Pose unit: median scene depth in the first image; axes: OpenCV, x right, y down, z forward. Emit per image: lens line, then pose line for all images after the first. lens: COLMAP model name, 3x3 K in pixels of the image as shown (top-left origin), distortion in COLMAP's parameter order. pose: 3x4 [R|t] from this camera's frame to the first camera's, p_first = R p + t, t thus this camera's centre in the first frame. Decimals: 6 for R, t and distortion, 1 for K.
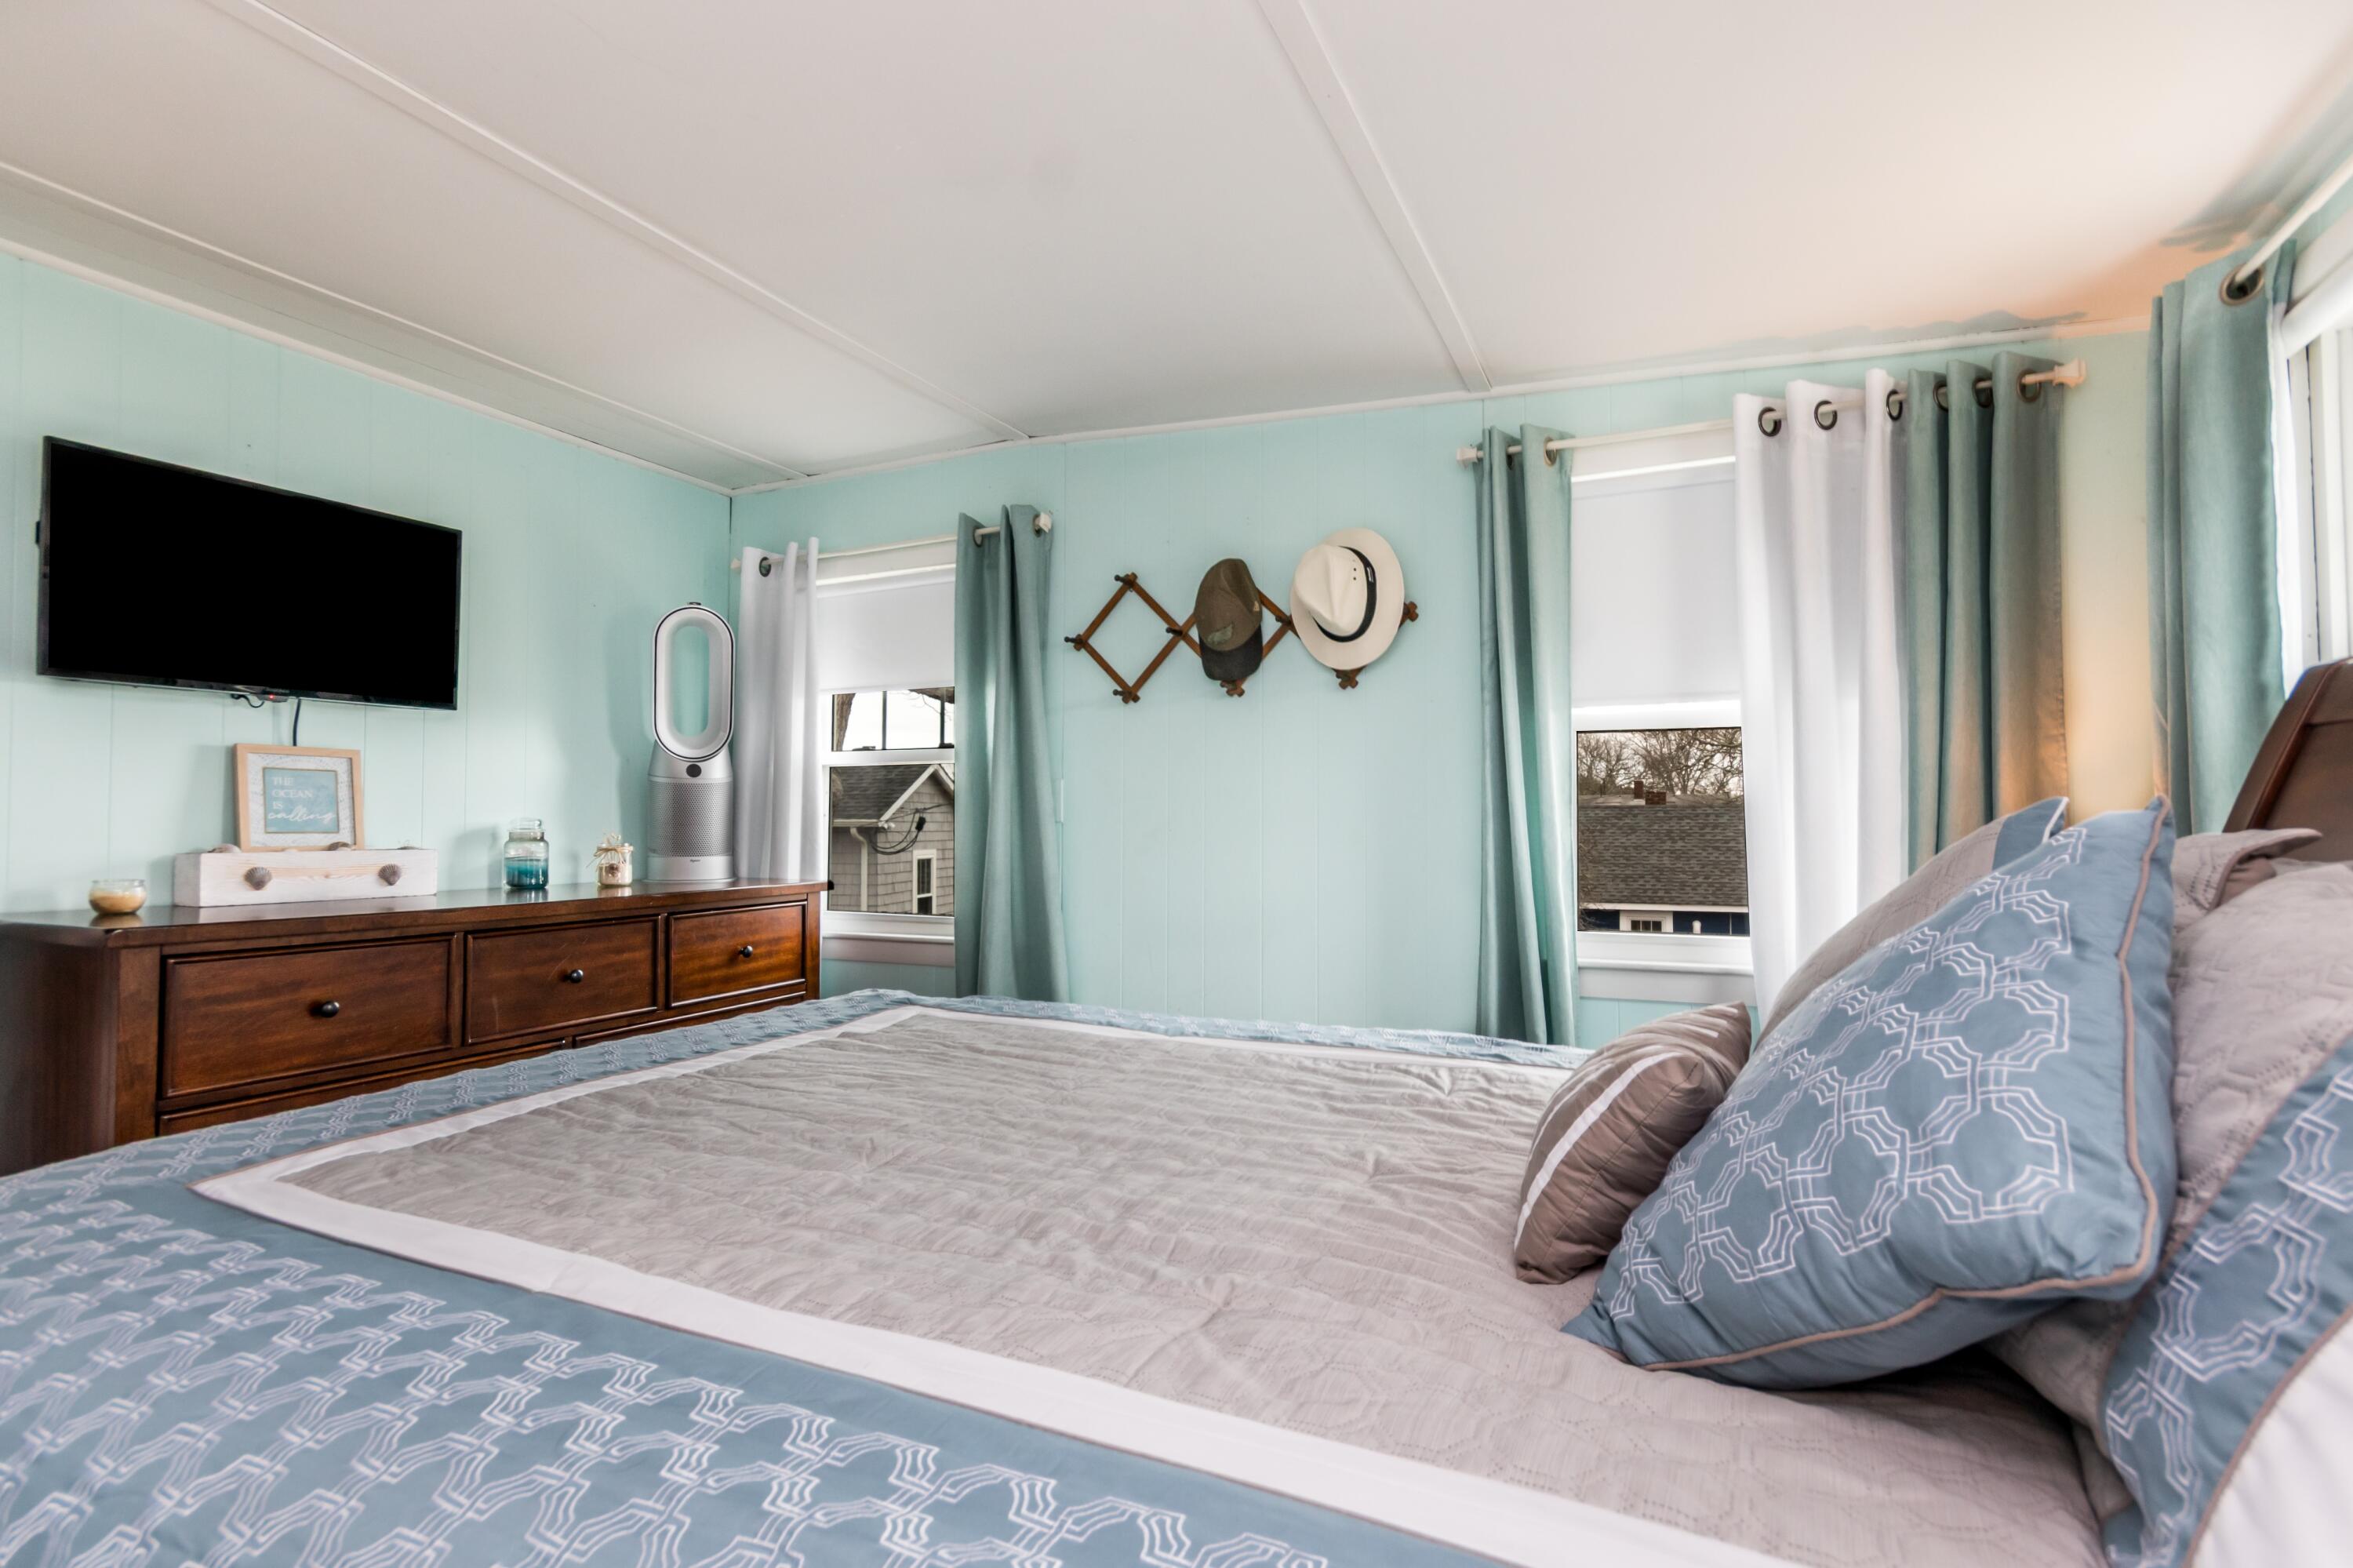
lens RADIAL K [[1110.1, 0, 1176.5], [0, 1110.1, 784.0], [0, 0, 1]] dist [-0.000596, 0.000056]
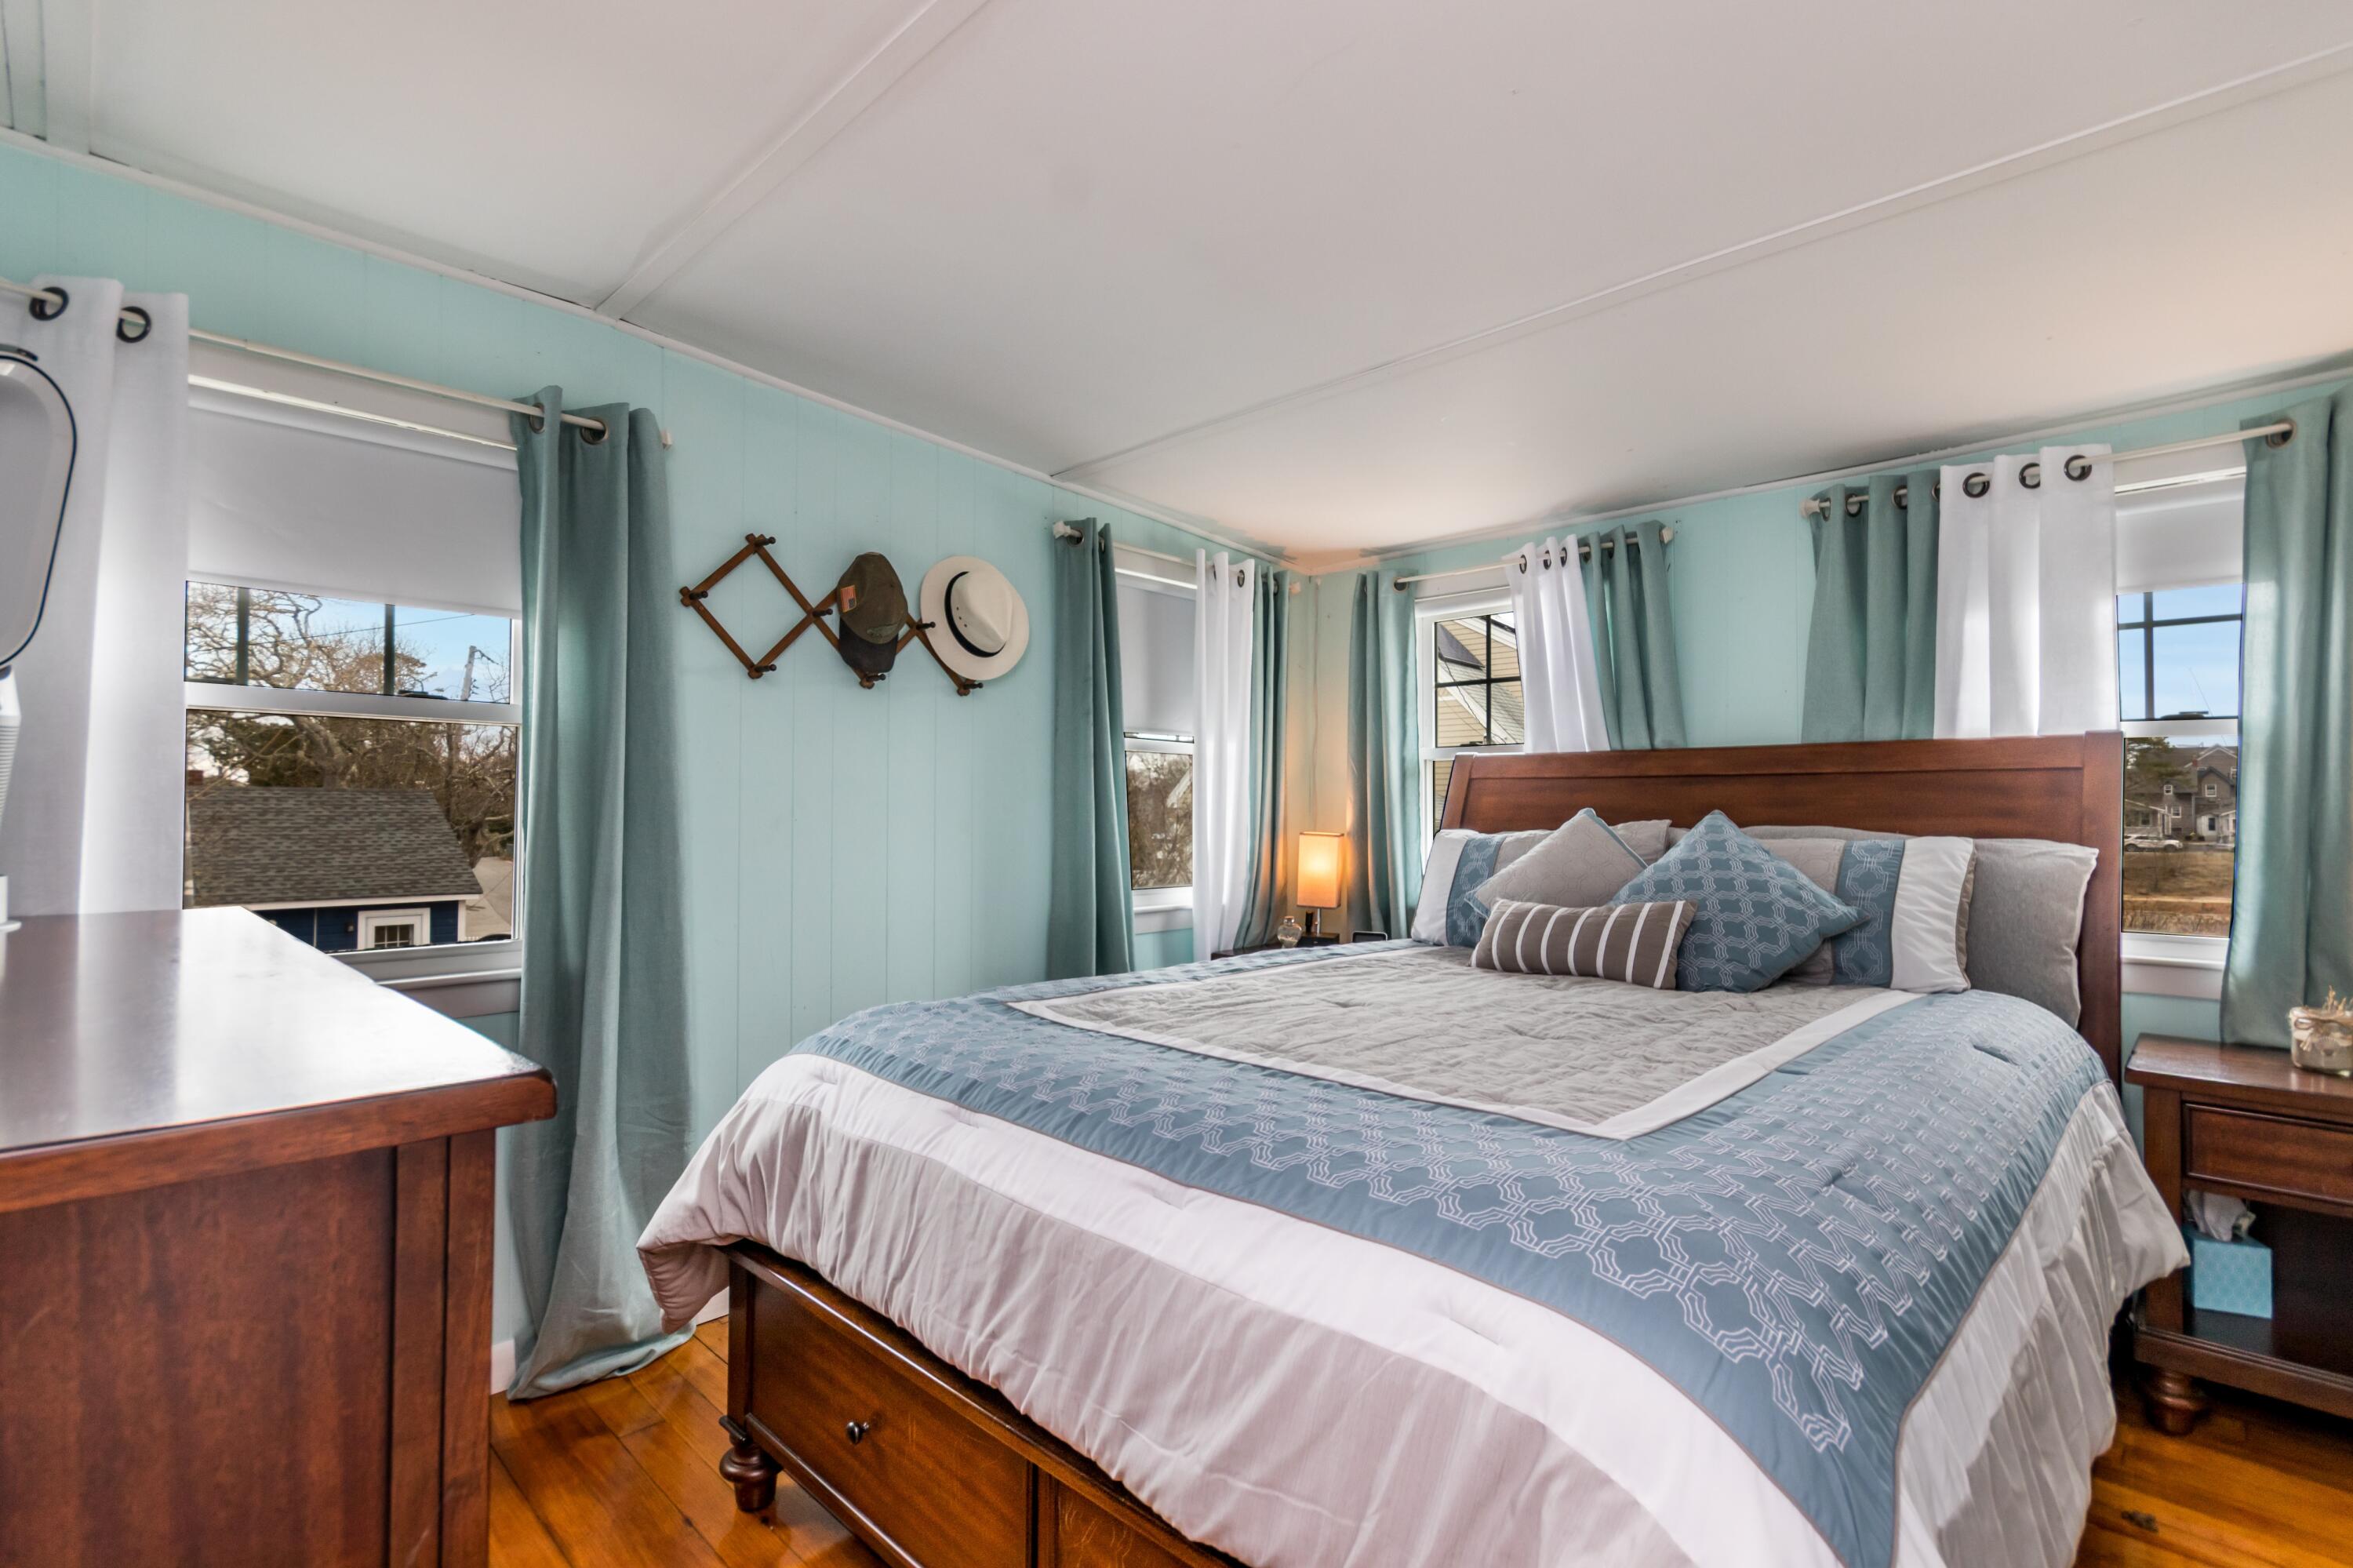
lens RADIAL K [[1096.7, 0, 1182.6], [0, 1096.7, 800.6], [0, 0, 1]] dist [0.002287, 0.000433]
pose [[0.321601, 0.014895, 0.946758, -0.787066], [-0.041081, 0.999154, -0.001765, 0.012927], [-0.945984, -0.038326, 0.321941, 0.387862]]
